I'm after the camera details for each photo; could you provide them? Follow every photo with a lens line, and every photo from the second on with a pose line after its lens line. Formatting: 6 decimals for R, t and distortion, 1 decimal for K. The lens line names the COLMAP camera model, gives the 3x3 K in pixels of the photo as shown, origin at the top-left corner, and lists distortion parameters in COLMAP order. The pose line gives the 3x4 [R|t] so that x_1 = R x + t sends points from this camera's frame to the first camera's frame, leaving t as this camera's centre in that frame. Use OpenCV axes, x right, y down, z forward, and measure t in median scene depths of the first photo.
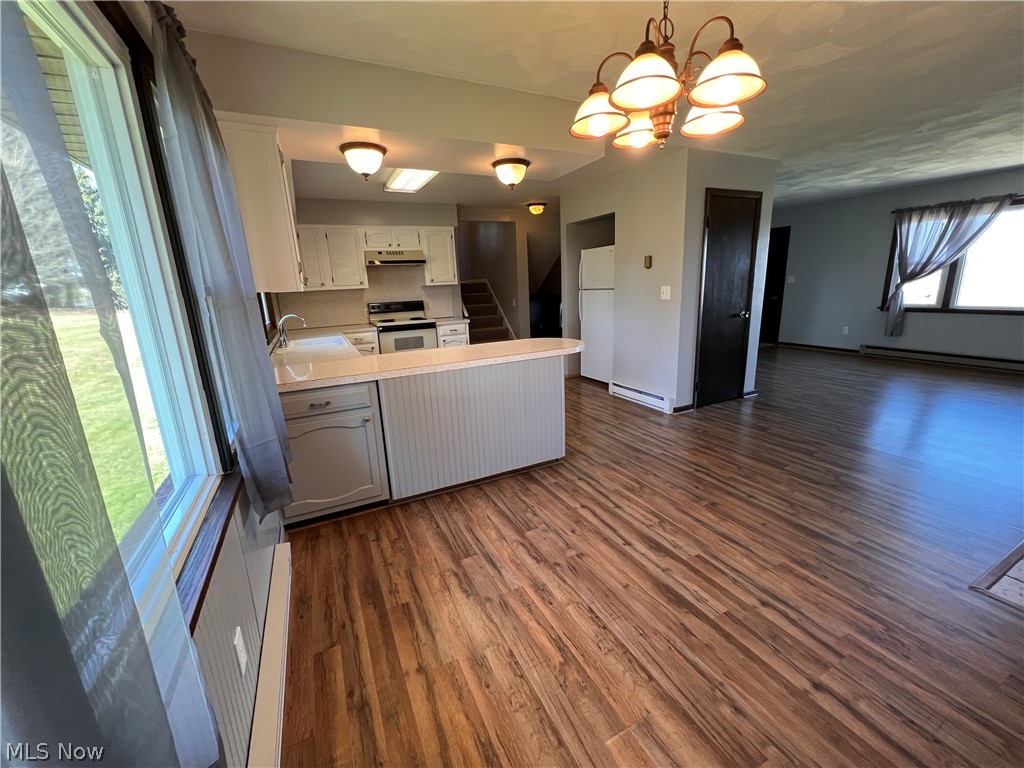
lens RADIAL K [[408.9, 0, 510.3], [0, 408.9, 381.1], [0, 0, 1]] dist [-0.001227, 0.000230]
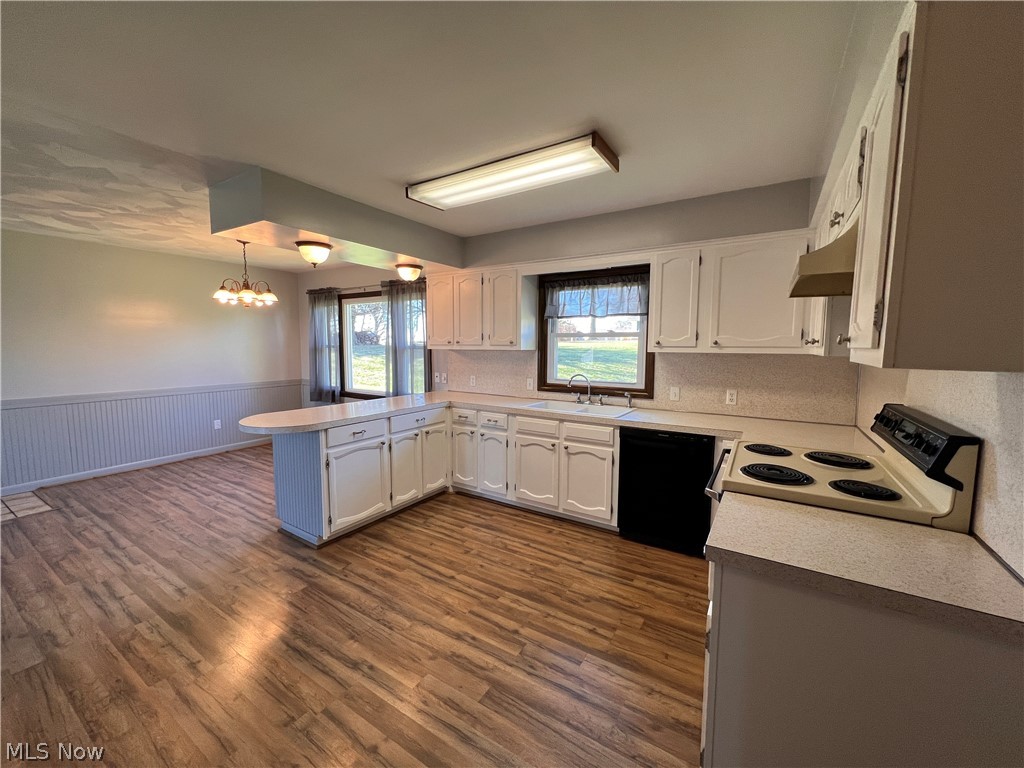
lens RADIAL K [[408.9, 0, 510.3], [0, 408.9, 381.1], [0, 0, 1]] dist [-0.001227, 0.000230]
pose [[-0.853470, 0.083754, -0.514368, 0.109781], [-0.091798, 0.947407, 0.306582, -0.424623], [0.512994, 0.308877, -0.800895, 1.677585]]
